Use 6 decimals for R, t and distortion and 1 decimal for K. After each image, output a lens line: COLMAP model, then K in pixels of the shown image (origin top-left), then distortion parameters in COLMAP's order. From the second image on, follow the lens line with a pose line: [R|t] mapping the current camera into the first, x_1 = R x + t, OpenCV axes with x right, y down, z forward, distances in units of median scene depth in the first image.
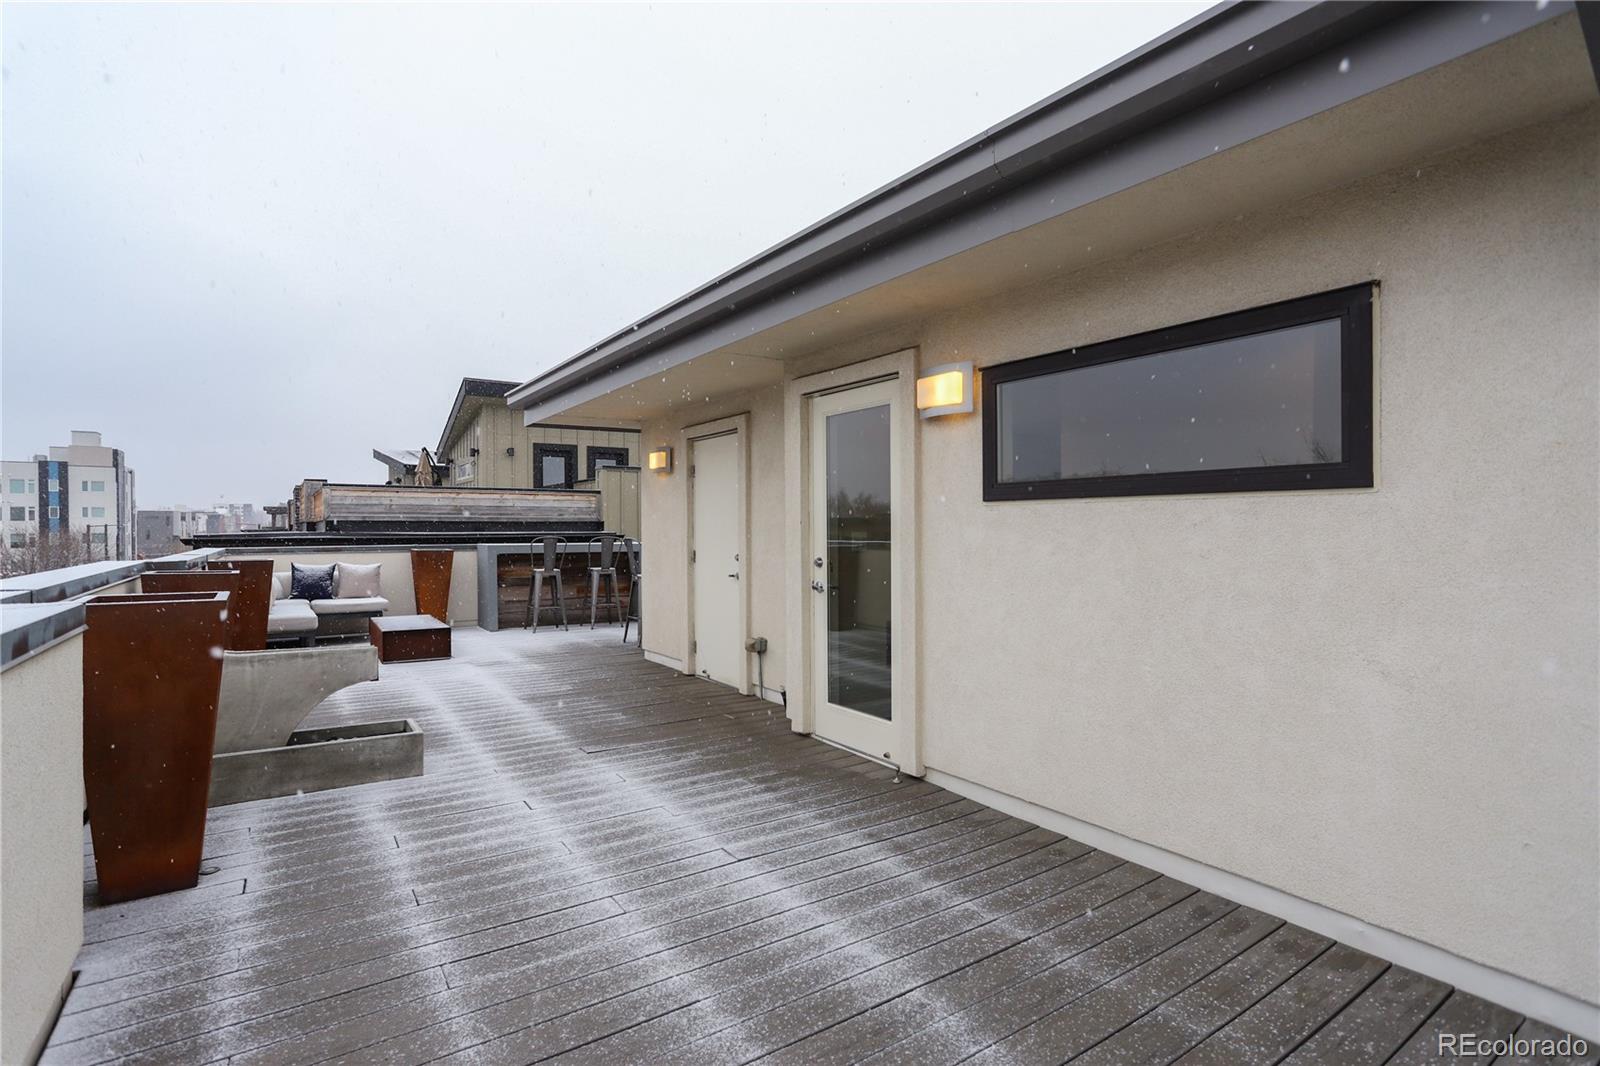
lens RADIAL K [[772.4, 0, 791.3], [0, 772.4, 528.5], [0, 0, 1]] dist [-0.044068, 0.014296]
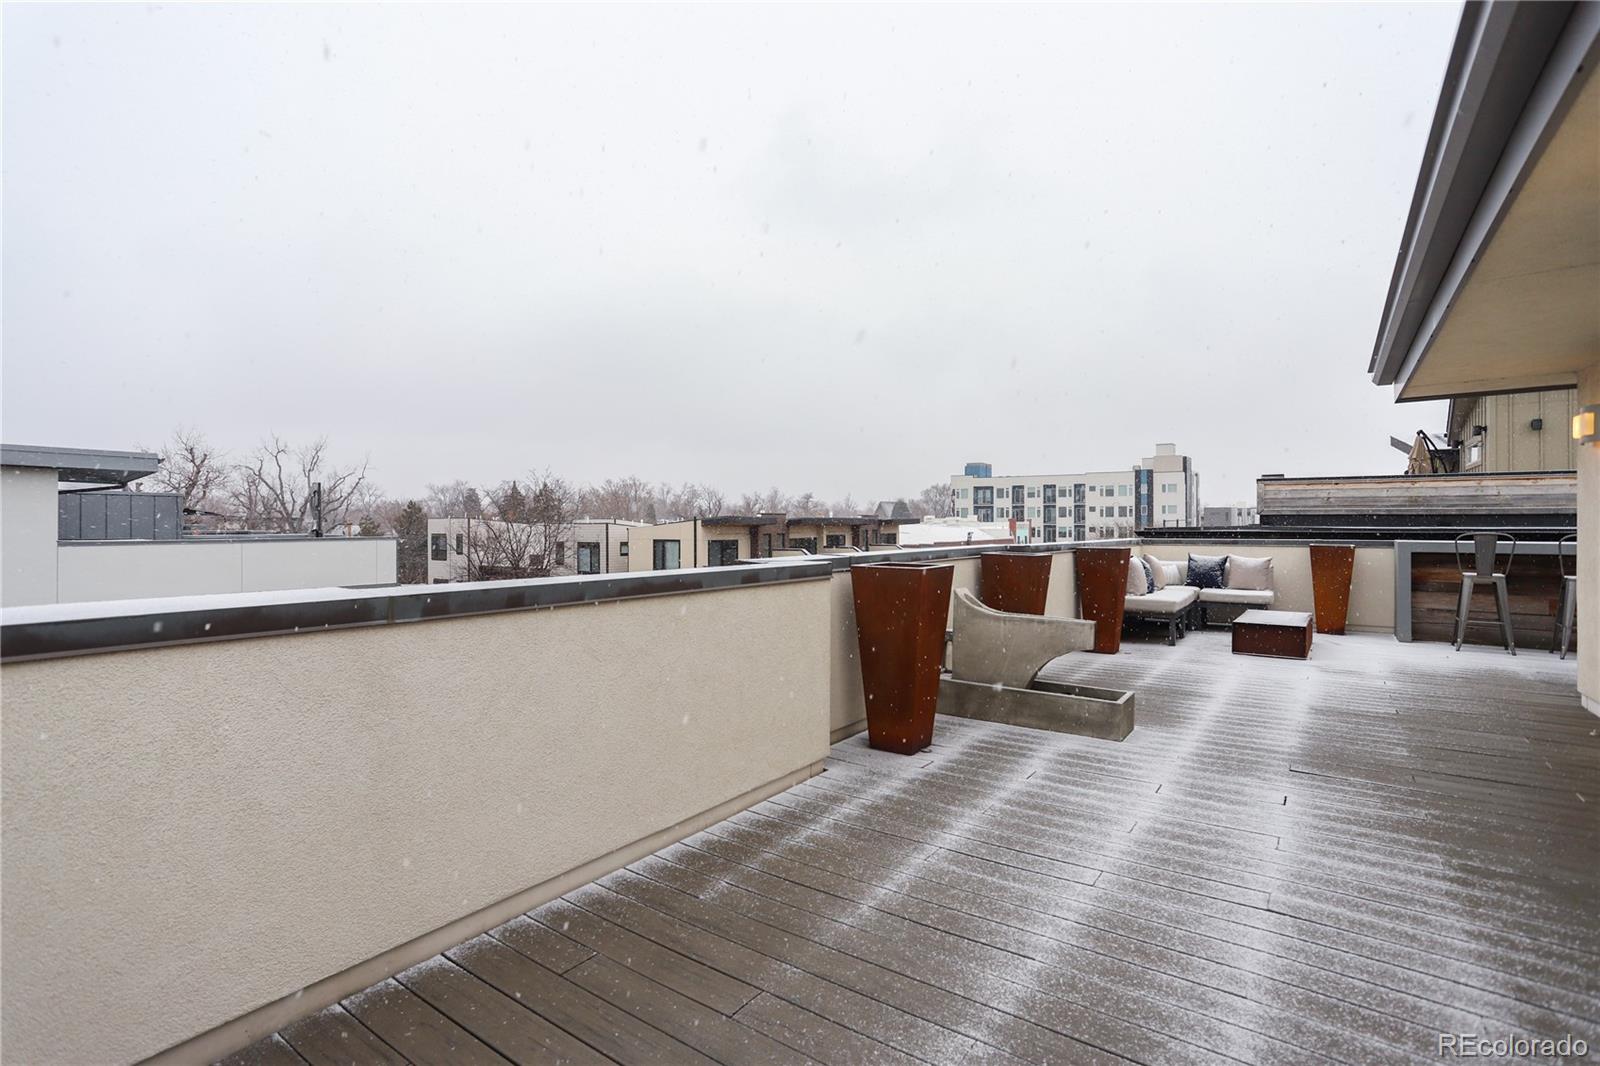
lens RADIAL K [[772.4, 0, 800.1], [0, 772.4, 525.5], [0, 0, 1]] dist [-0.044068, 0.014296]
pose [[0.351612, 0.003886, -0.936138, 0.182266], [-0.001310, 0.999992, 0.003659, 0.001256], [0.936145, -0.000060, 0.351615, 0.074972]]
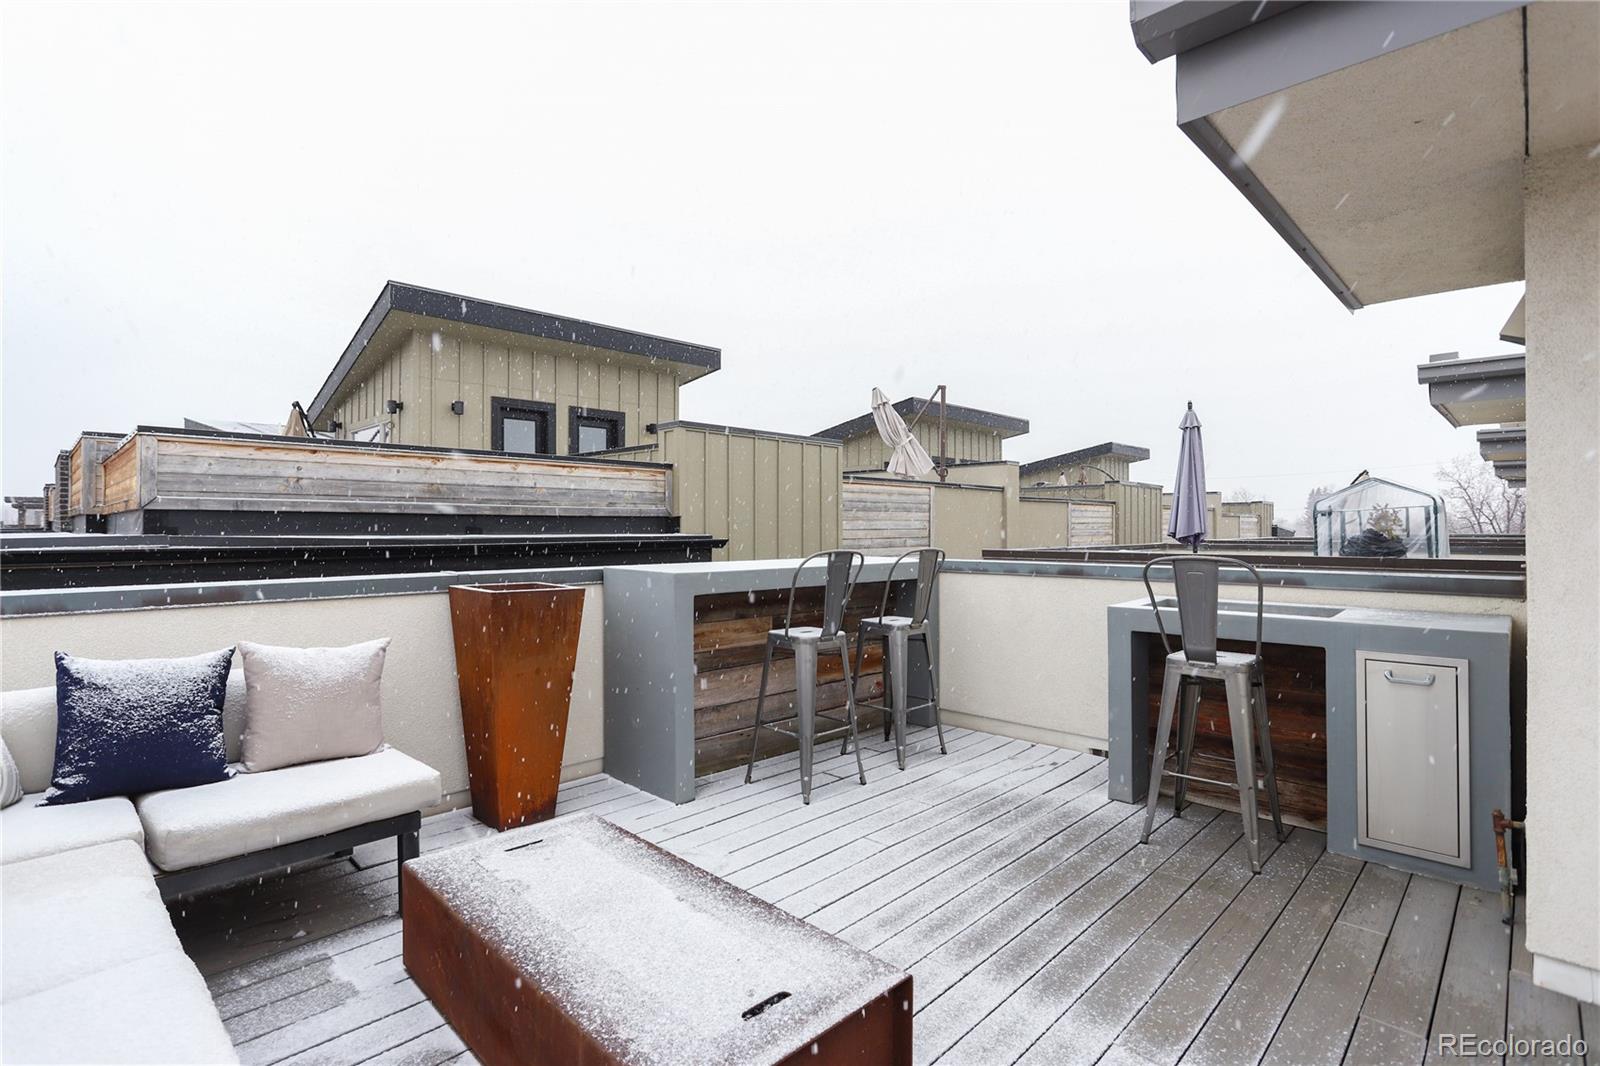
lens RADIAL K [[772.4, 0, 809.7], [0, 772.4, 515.8], [0, 0, 1]] dist [-0.044068, 0.014296]
pose [[0.977858, 0.005367, 0.209199, -0.444101], [-0.001831, 0.999852, -0.017090, 0.000198], [-0.209259, 0.016329, 0.977724, 0.670962]]
